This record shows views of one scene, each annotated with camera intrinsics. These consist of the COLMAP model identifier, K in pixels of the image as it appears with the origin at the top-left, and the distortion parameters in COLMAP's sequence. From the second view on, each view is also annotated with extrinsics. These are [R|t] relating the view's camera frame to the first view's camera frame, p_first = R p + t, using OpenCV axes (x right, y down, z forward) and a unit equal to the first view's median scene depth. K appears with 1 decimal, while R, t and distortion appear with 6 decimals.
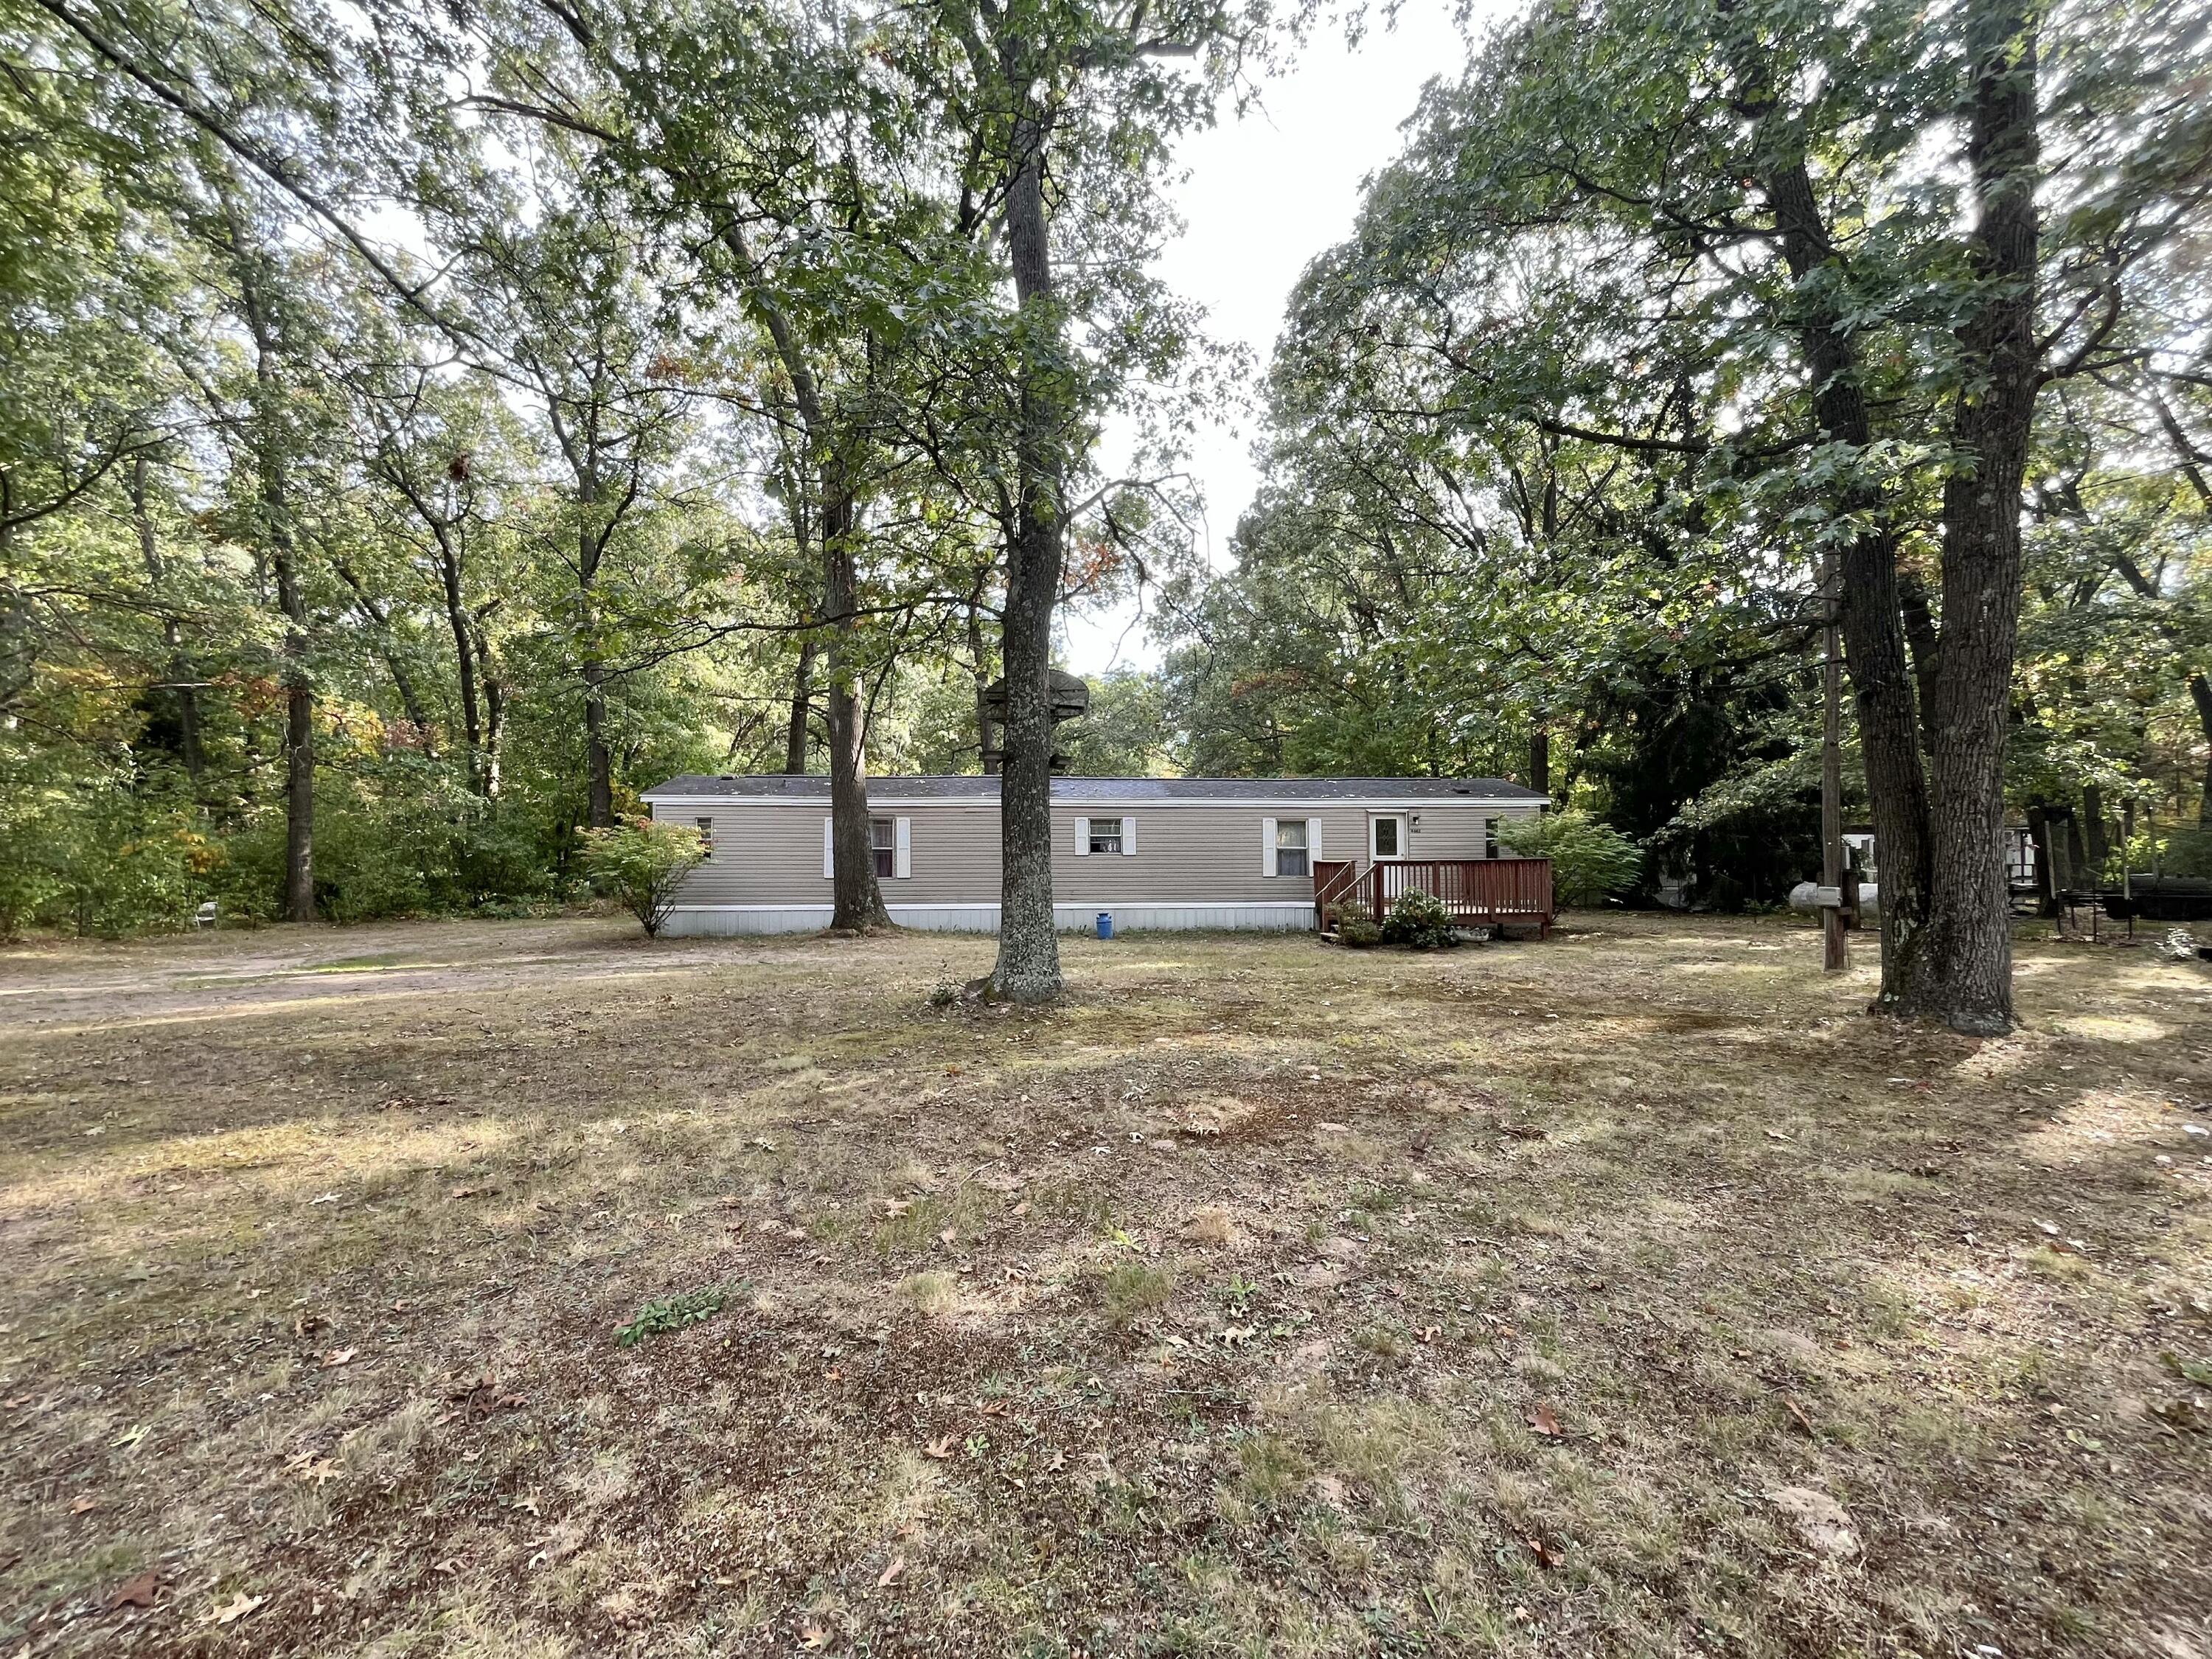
lens RADIAL K [[902.0, 0, 1101.9], [0, 902.0, 833.8], [0, 0, 1]] dist [-0.001979, -0.000187]
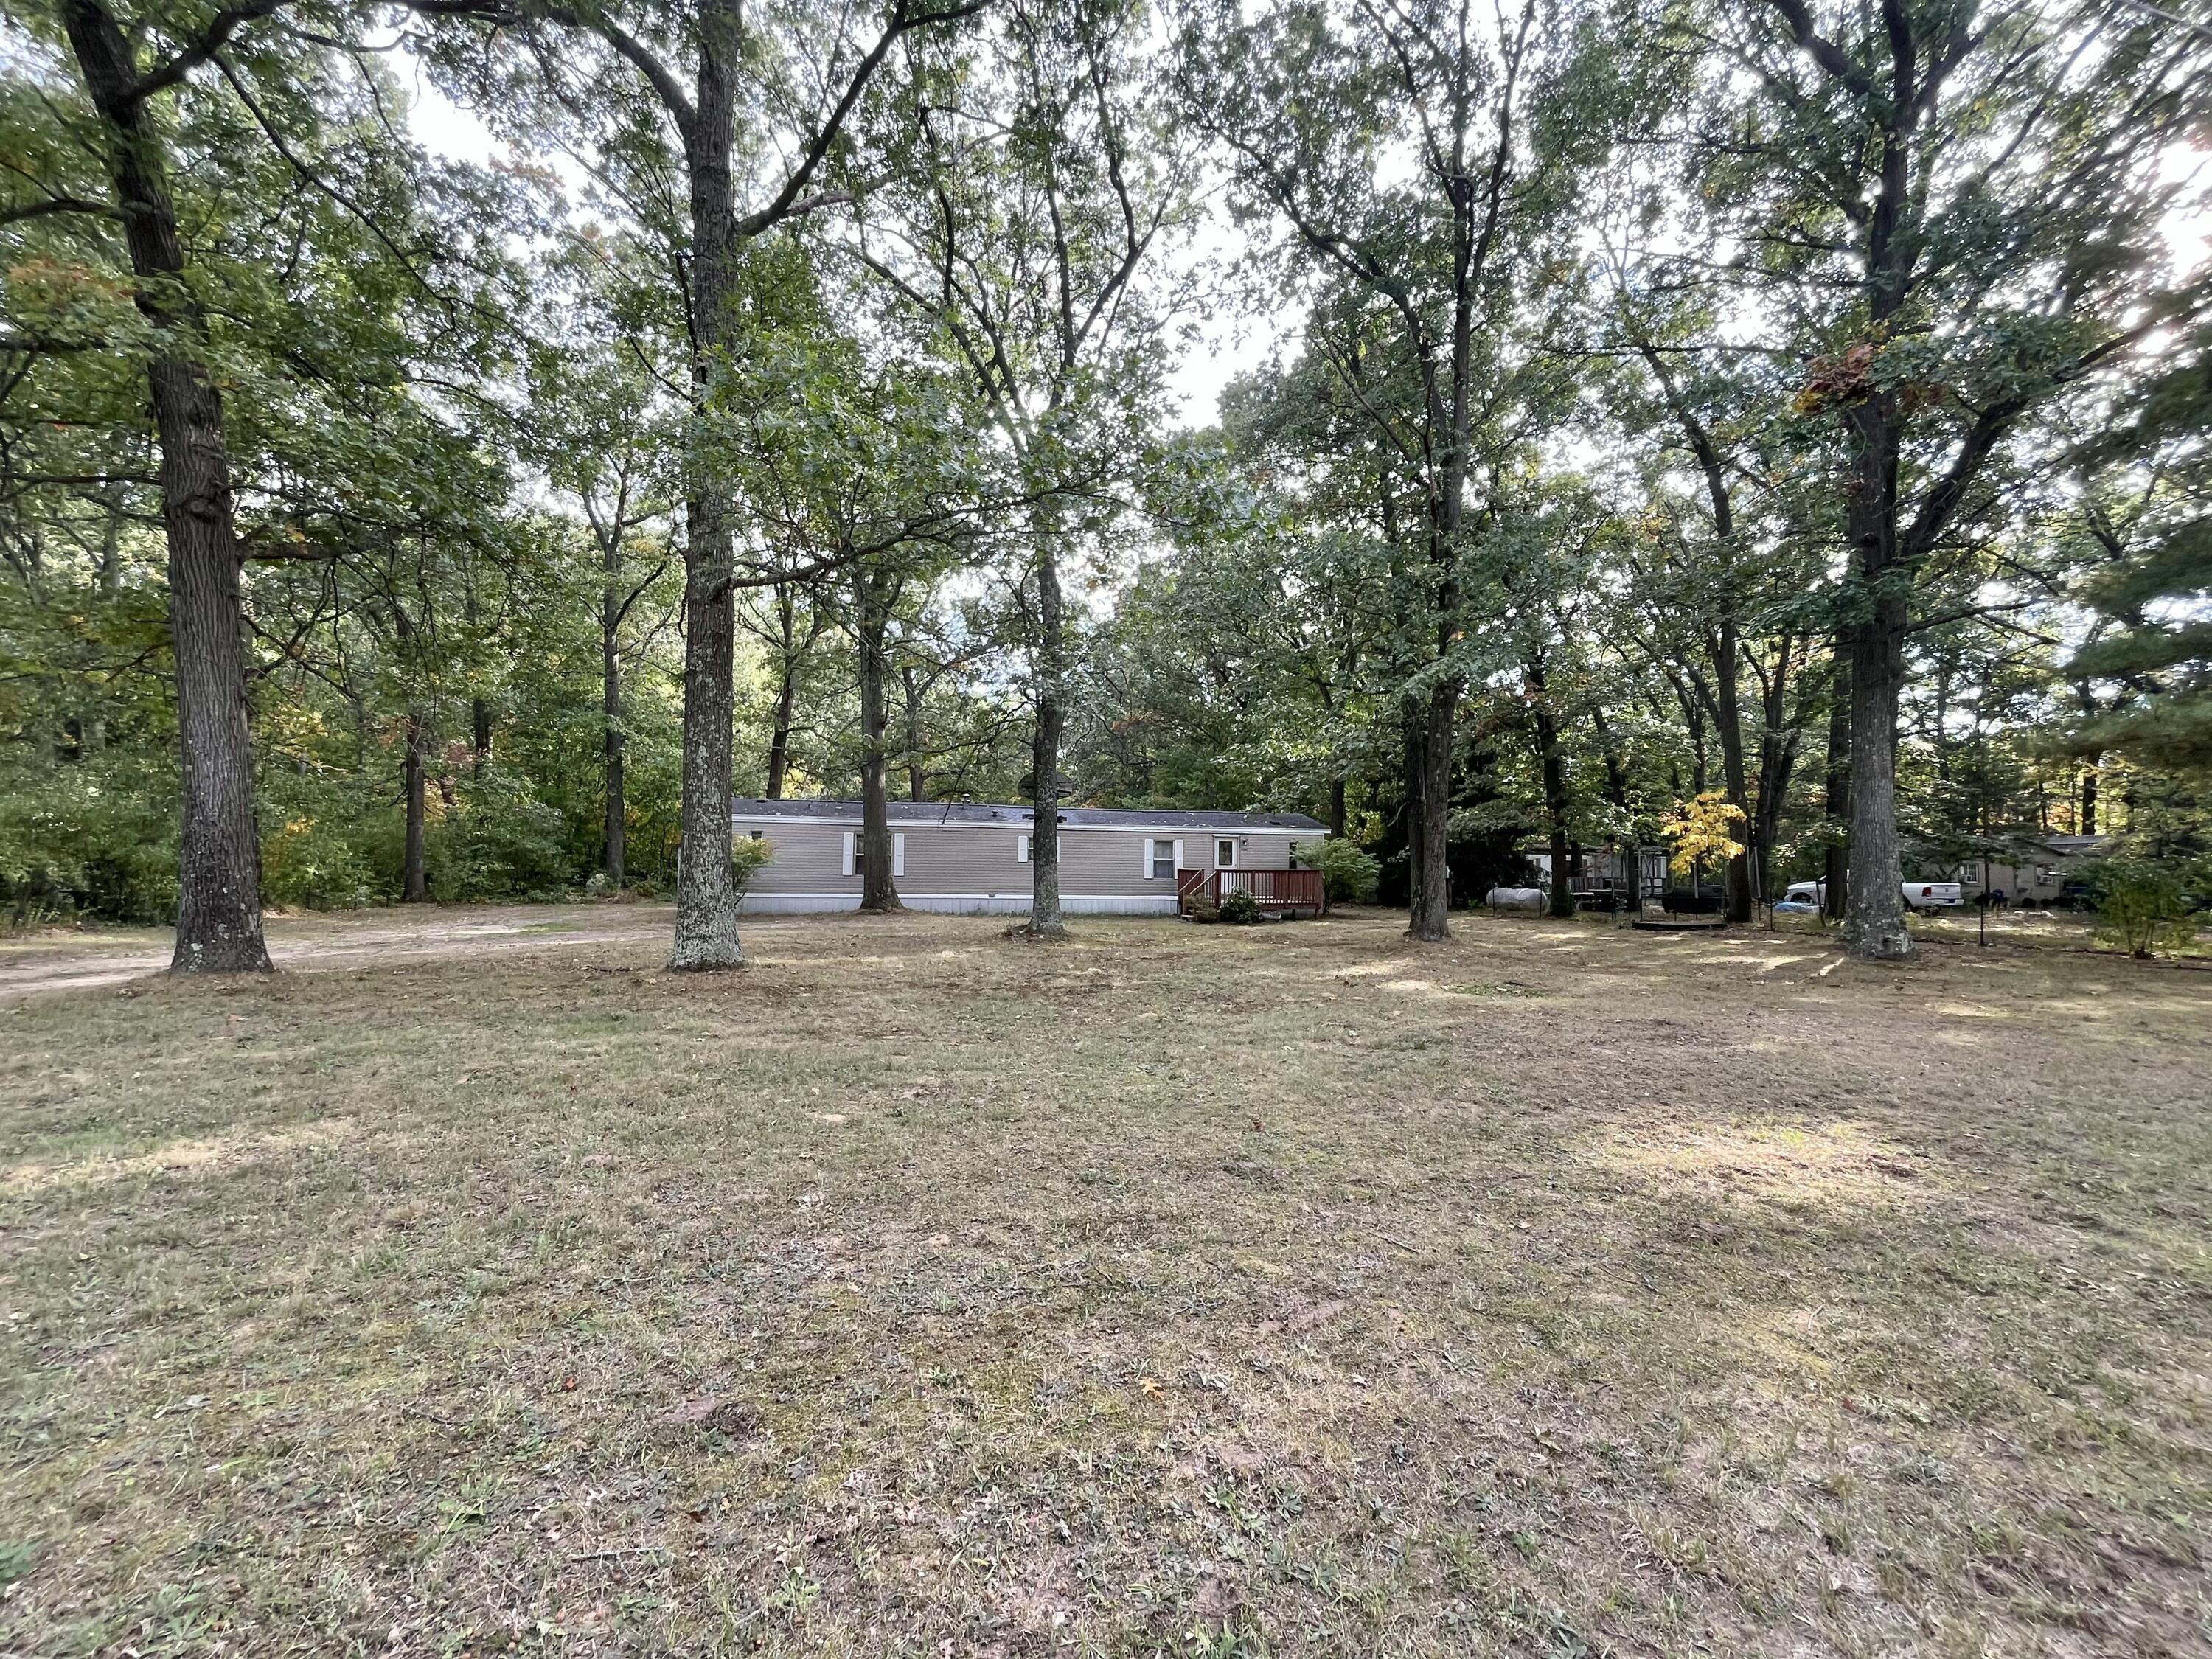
lens RADIAL K [[902.0, 0, 1101.9], [0, 902.0, 833.8], [0, 0, 1]] dist [-0.001979, -0.000187]
pose [[0.987839, 0.021653, 0.153965, -0.143828], [-0.021078, 0.999763, -0.005367, -0.020002], [-0.154044, 0.002056, 0.988062, -0.545655]]
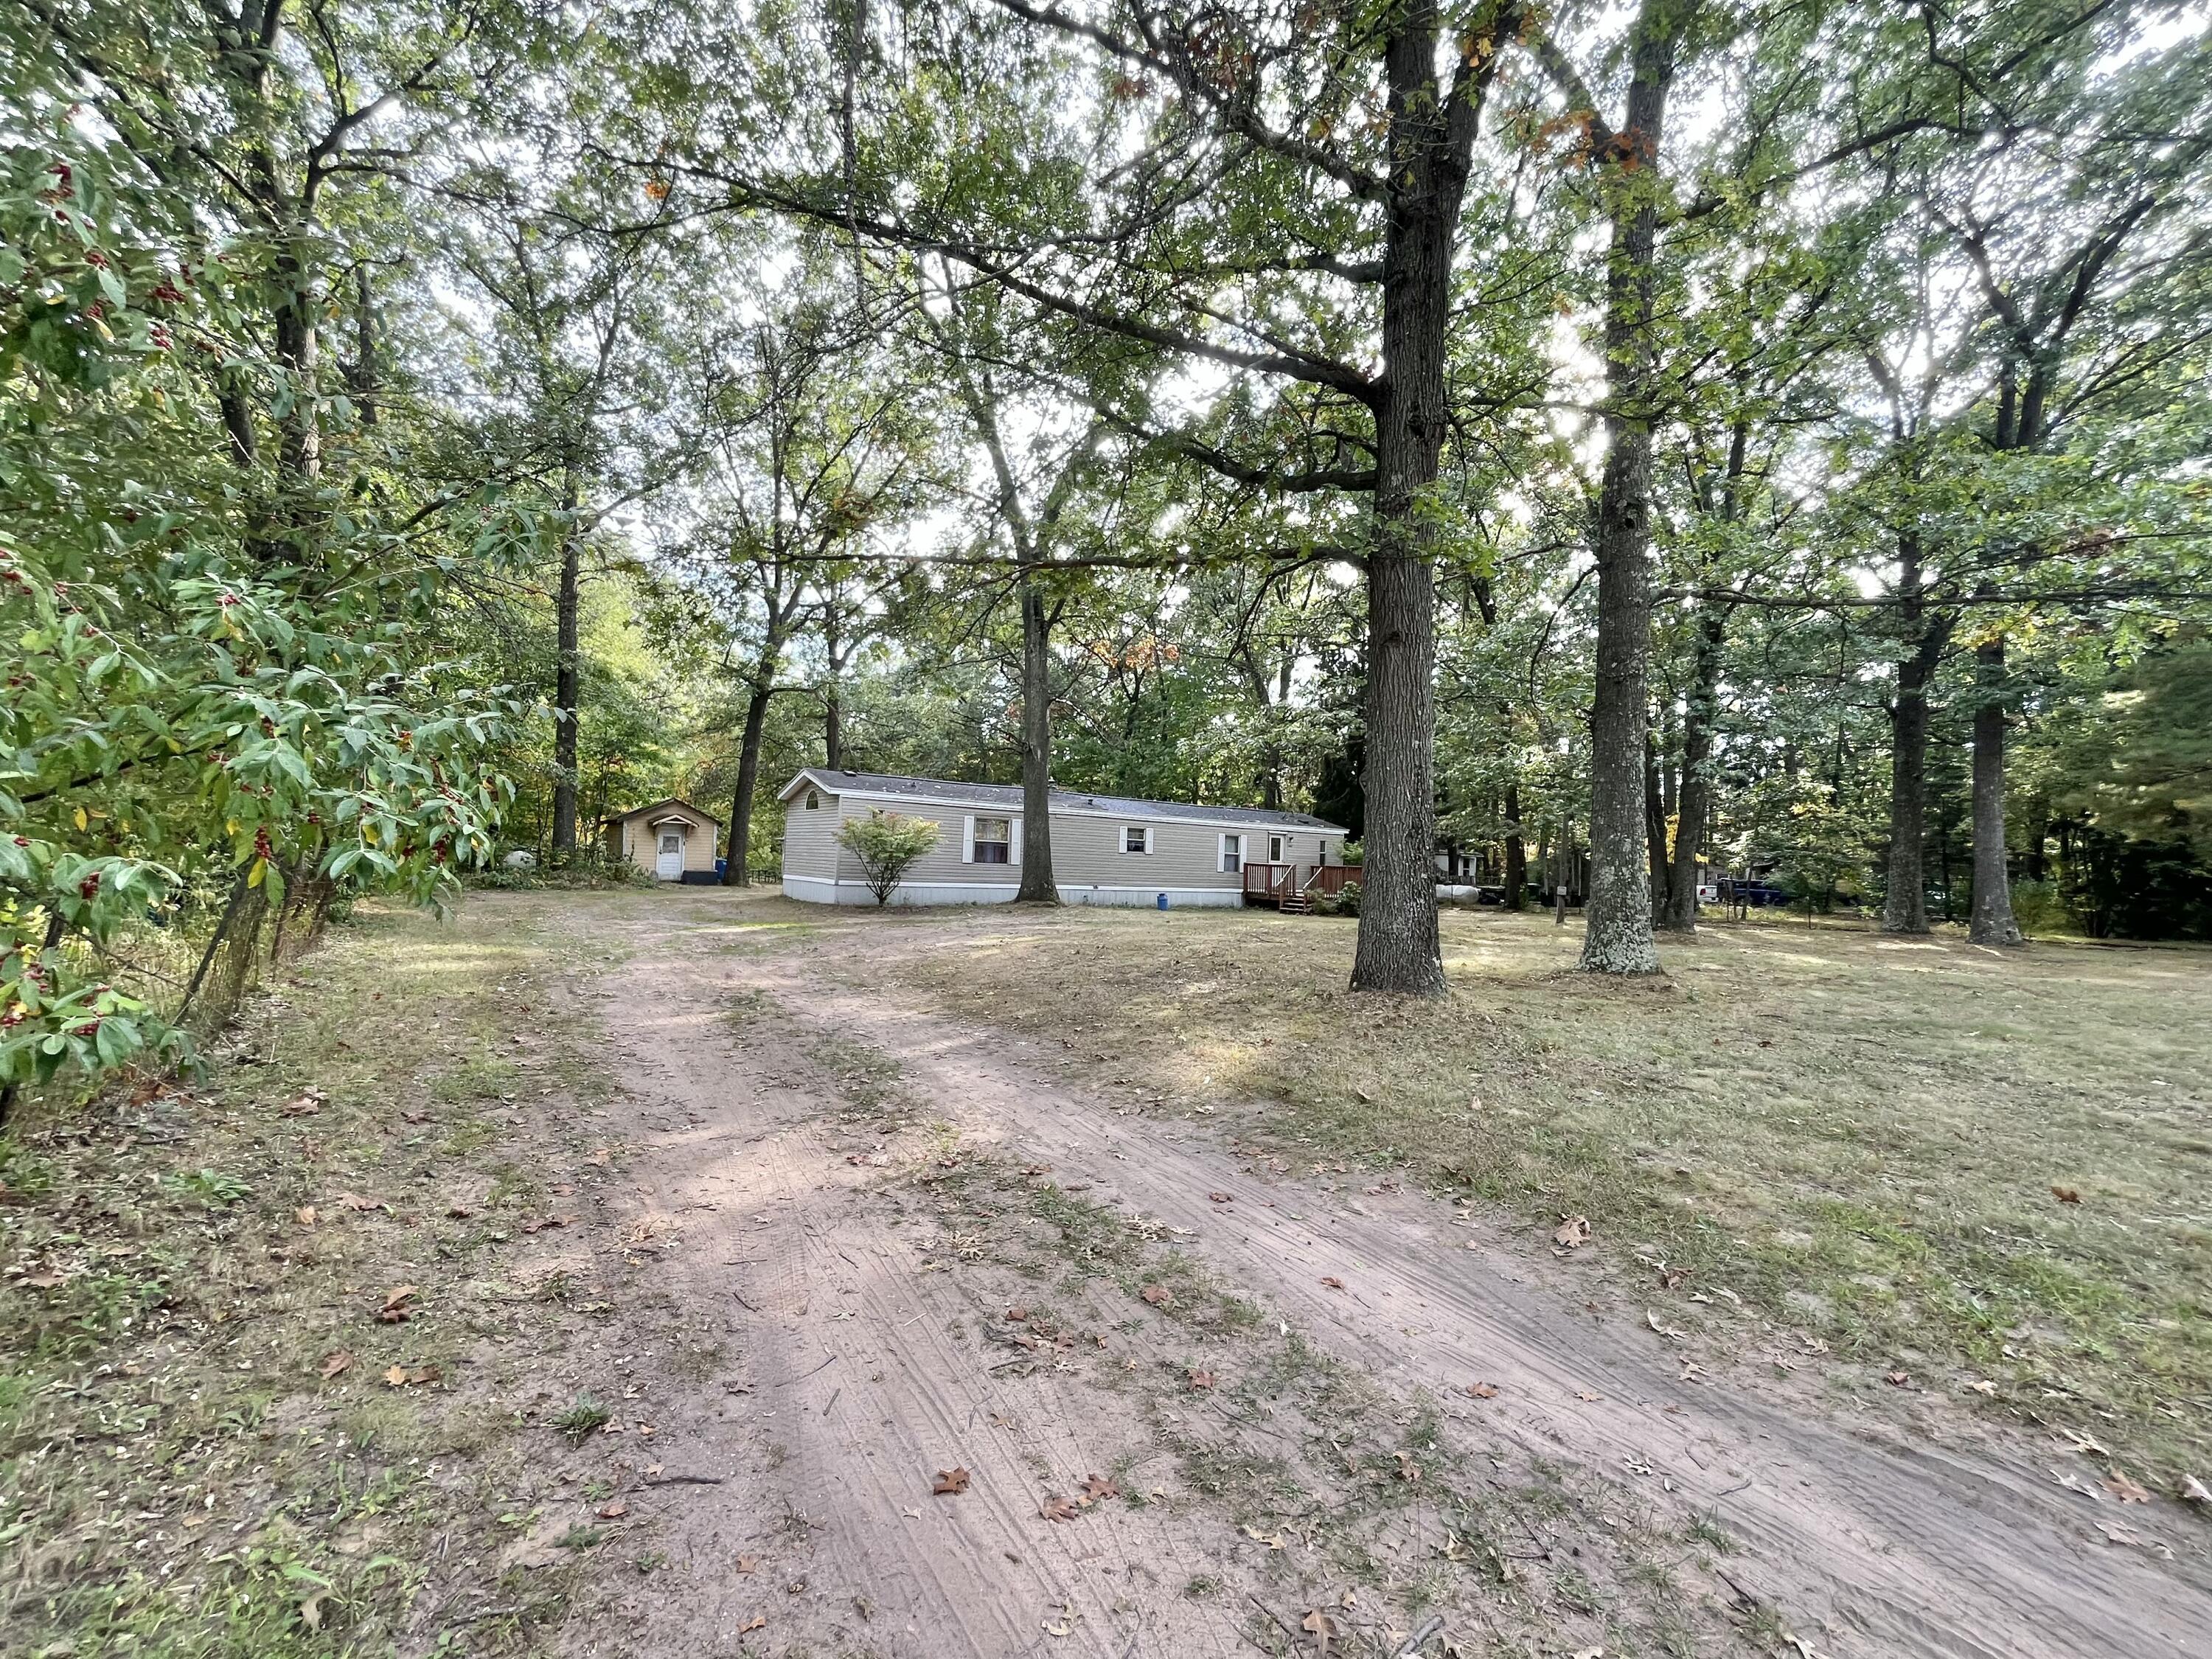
lens RADIAL K [[896.3, 0, 1098.7], [0, 896.3, 833.4], [0, 0, 1]] dist [-0.002112, 0.000141]
pose [[0.857154, 0.052212, 0.512406, -0.933288], [-0.057395, 0.998335, -0.005717, 0.003553], [-0.511852, -0.024509, 0.858724, -0.240325]]
